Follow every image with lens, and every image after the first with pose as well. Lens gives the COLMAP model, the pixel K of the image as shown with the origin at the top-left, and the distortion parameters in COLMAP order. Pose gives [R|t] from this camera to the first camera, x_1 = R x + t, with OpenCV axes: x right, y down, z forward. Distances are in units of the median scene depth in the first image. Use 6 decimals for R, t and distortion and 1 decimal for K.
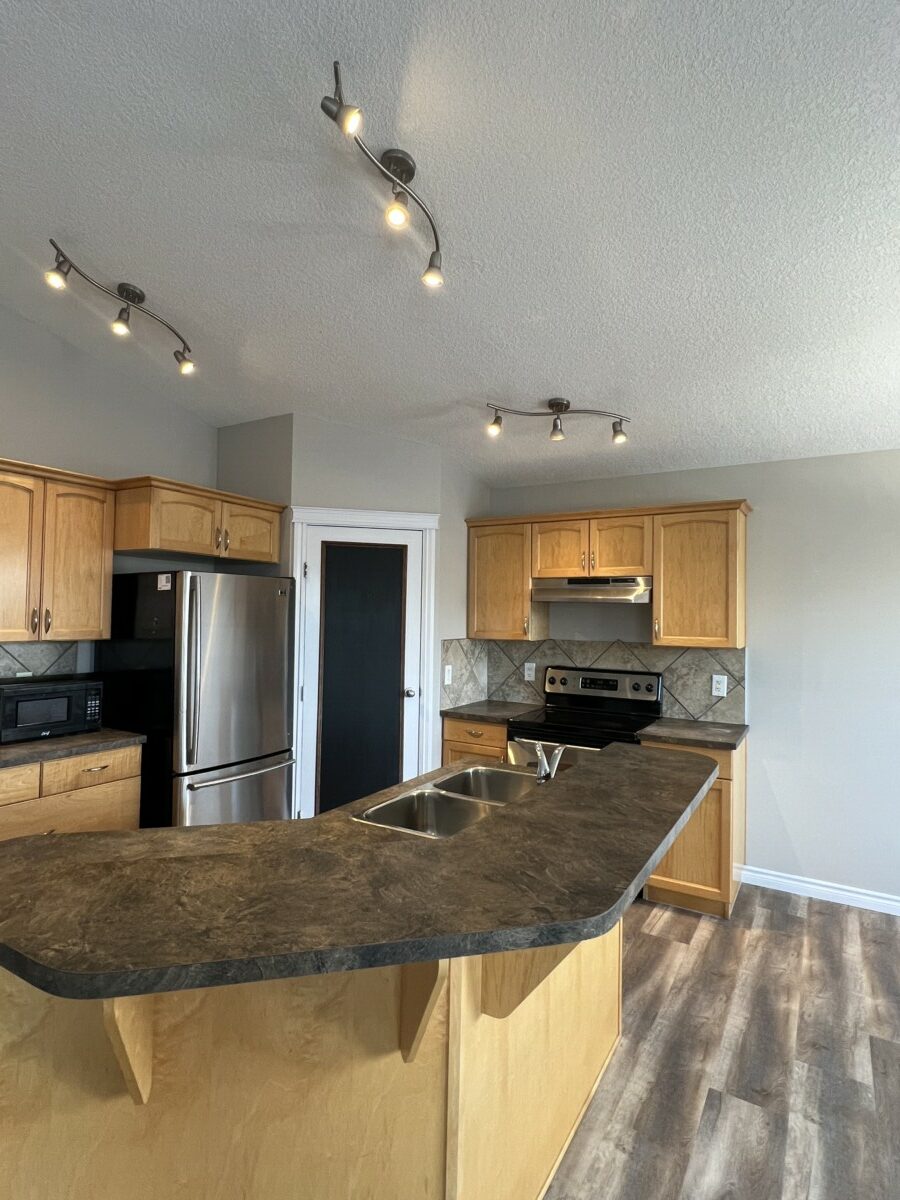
lens RADIAL K [[642.0, 0, 450.0], [0, 642.0, 600.0], [0, 0, 1]] dist [0.002326, 0.001487]
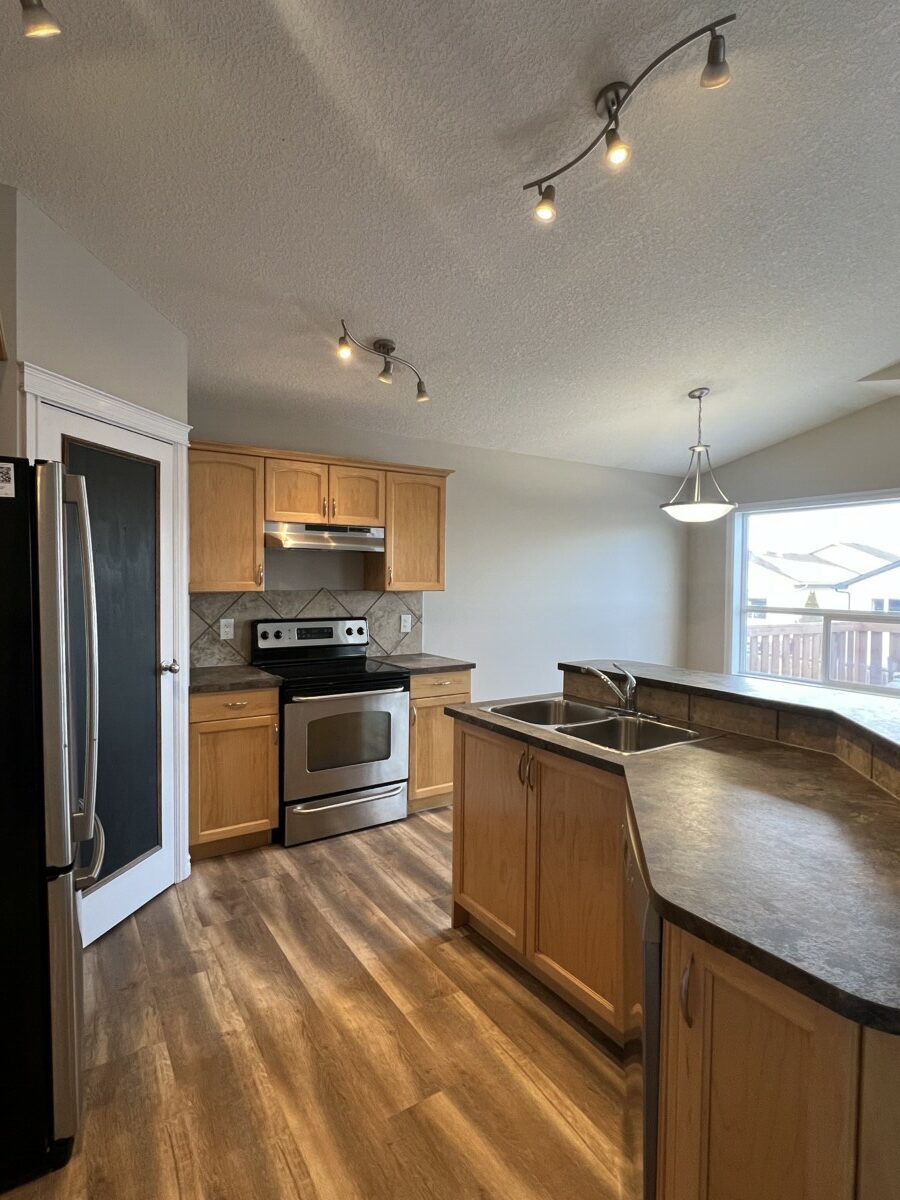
lens RADIAL K [[611.4, 0, 450.0], [0, 611.4, 600.0], [0, 0, 1]] dist [0.001723, 0.000614]
pose [[0.438621, -0.047708, 0.897405, -0.620609], [-0.022726, 0.997682, 0.064146, 0.017459], [-0.898385, -0.048530, 0.436520, 0.483392]]
